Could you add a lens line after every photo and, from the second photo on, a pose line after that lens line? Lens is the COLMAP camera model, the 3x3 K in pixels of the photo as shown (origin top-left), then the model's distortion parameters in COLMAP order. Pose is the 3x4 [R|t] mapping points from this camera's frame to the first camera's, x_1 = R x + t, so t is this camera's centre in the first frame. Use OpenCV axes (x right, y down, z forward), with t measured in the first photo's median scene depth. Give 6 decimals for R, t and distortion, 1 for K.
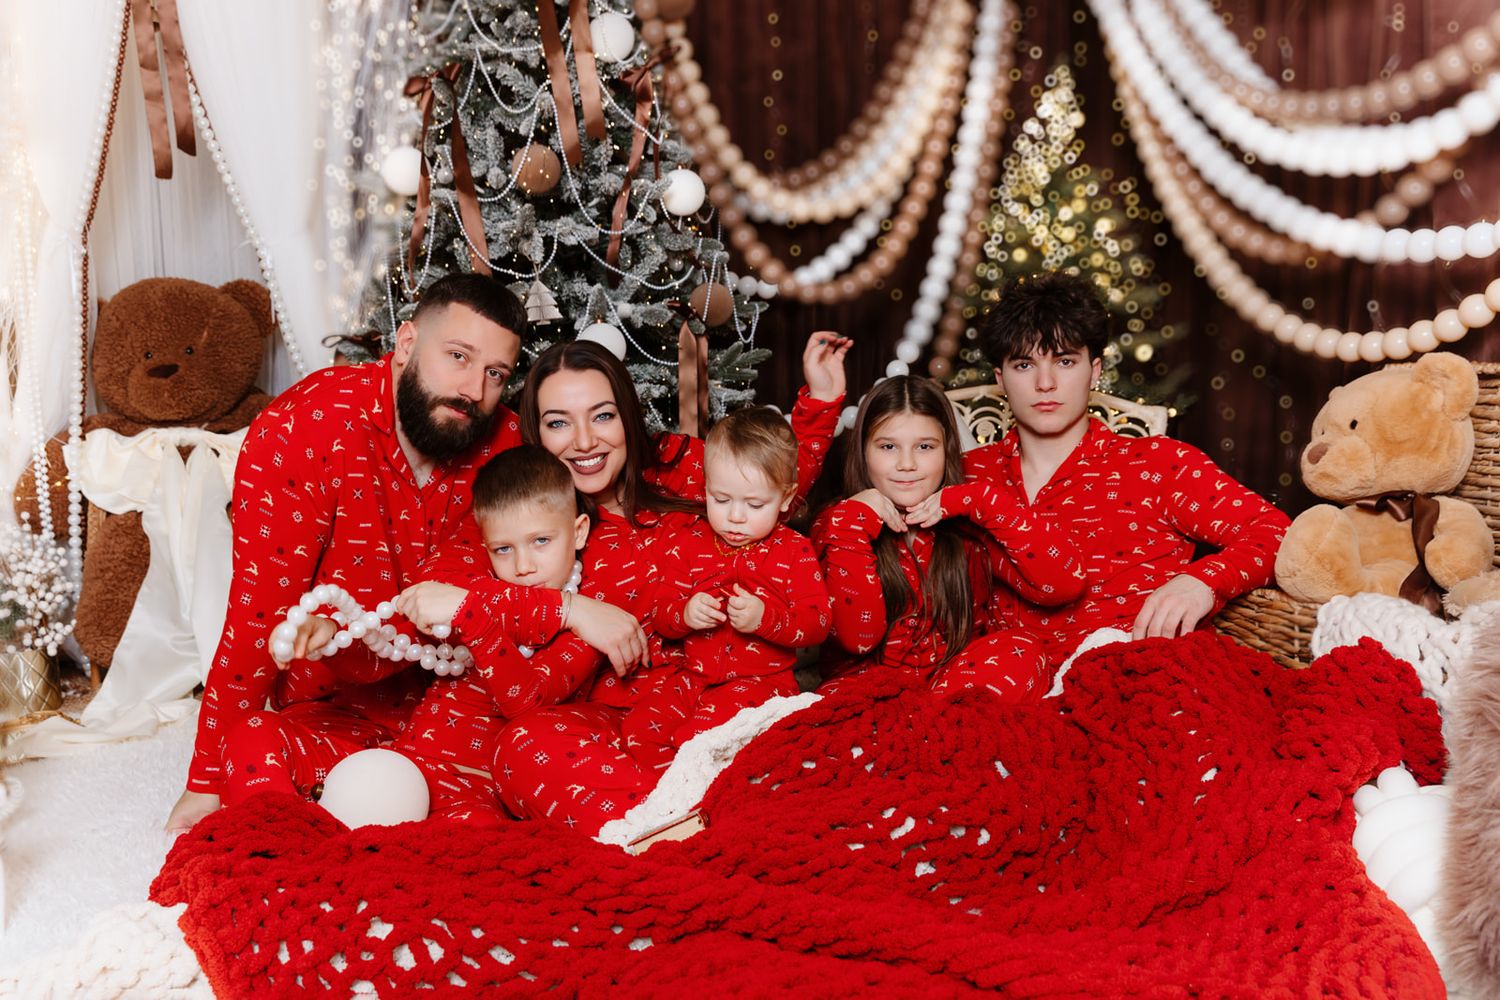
lens RADIAL K [[1404.5, 0, 749.3], [0, 1404.5, 506.0], [0, 0, 1]] dist [0.009646, -0.001377]
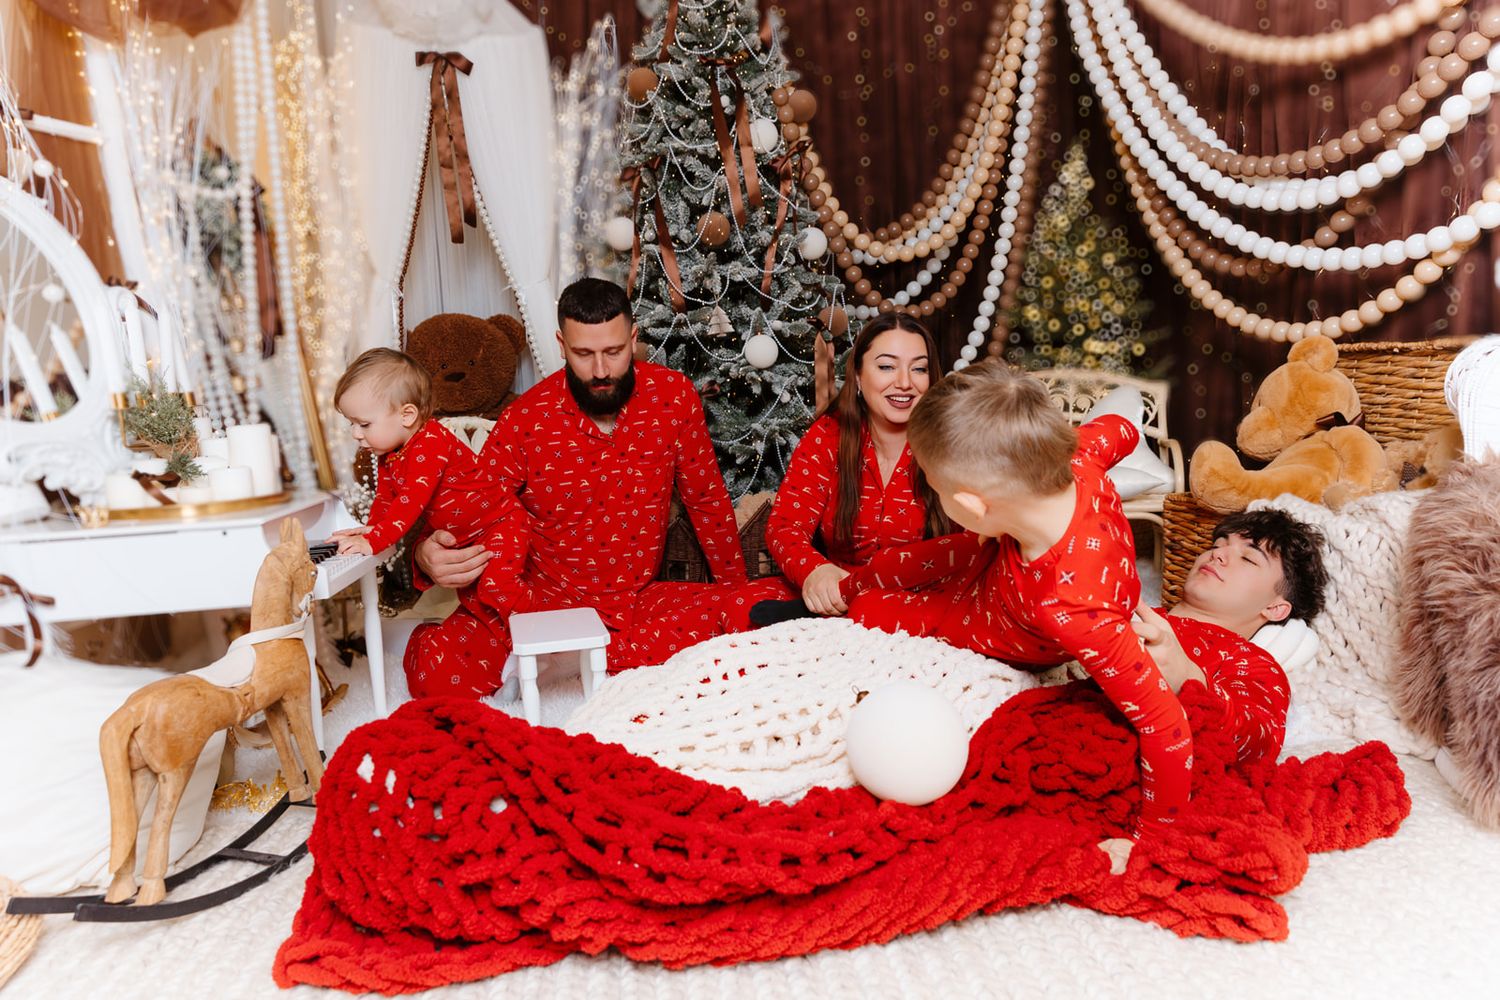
lens RADIAL K [[1054.2, 0, 759.4], [0, 1054.2, 493.9], [0, 0, 1]] dist [0.027222, -0.022715]
pose [[0.999057, -0.020102, -0.038475, -0.067482], [0.019947, 0.999791, -0.004413, 0.037056], [0.038556, 0.003641, 0.999250, -0.077539]]
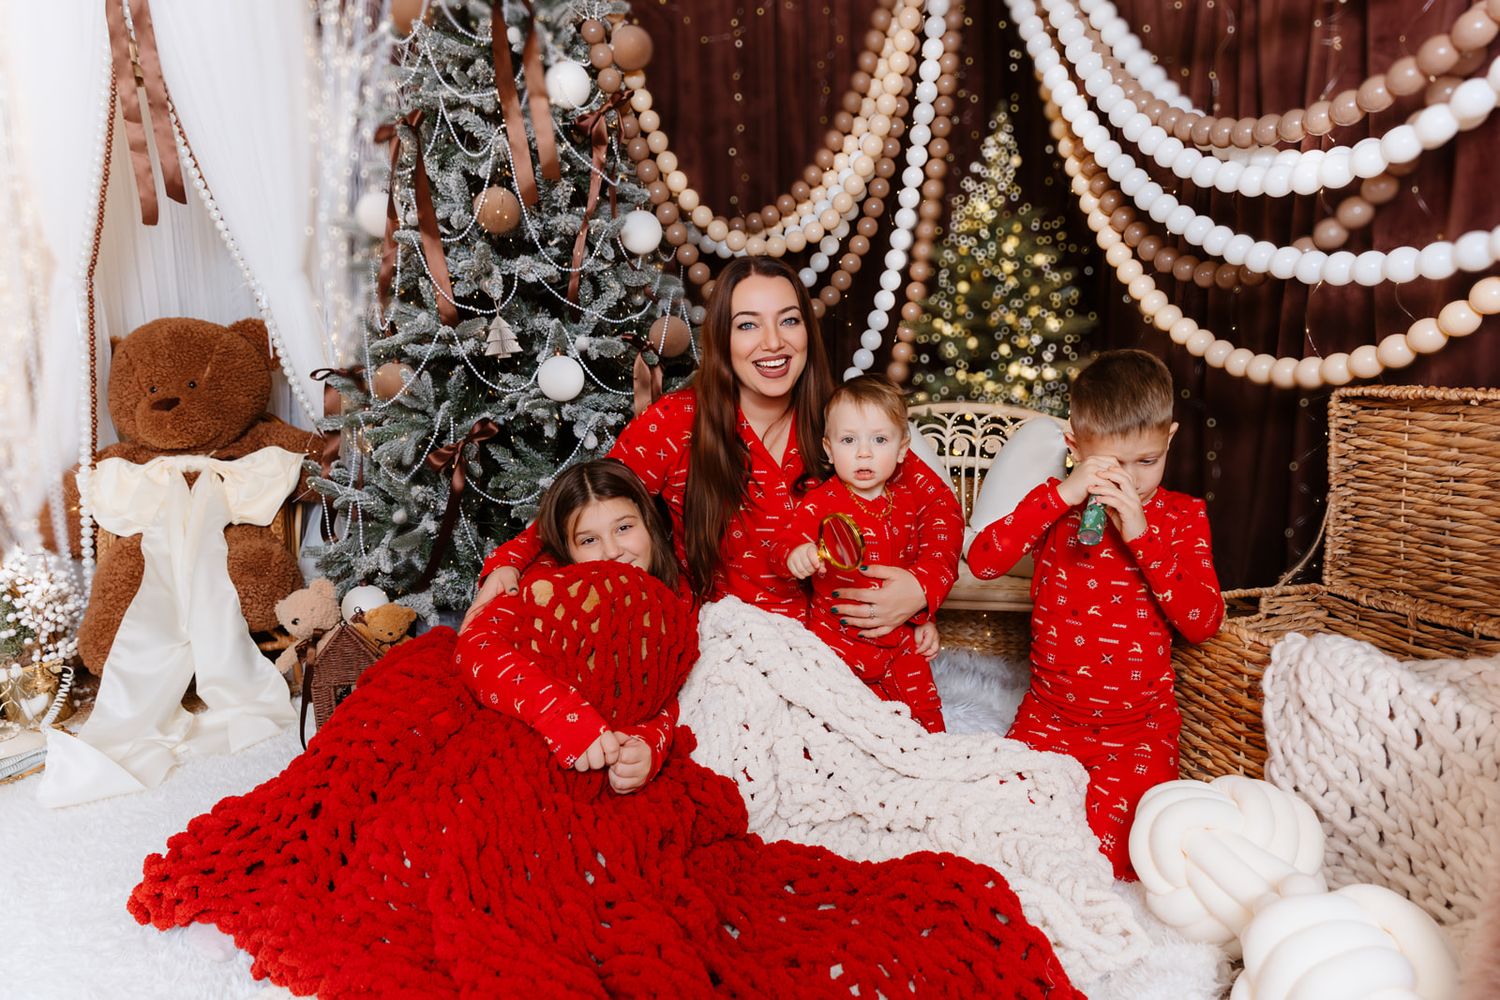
lens RADIAL K [[1054.2, 0, 739.0], [0, 1054.2, 497.6], [0, 0, 1]] dist [0.027222, -0.022715]
pose [[0.999679, -0.010029, -0.023283, 0.046084], [0.010355, 0.999850, 0.013917, -0.032359], [0.023140, -0.014153, 0.999632, 0.202816]]
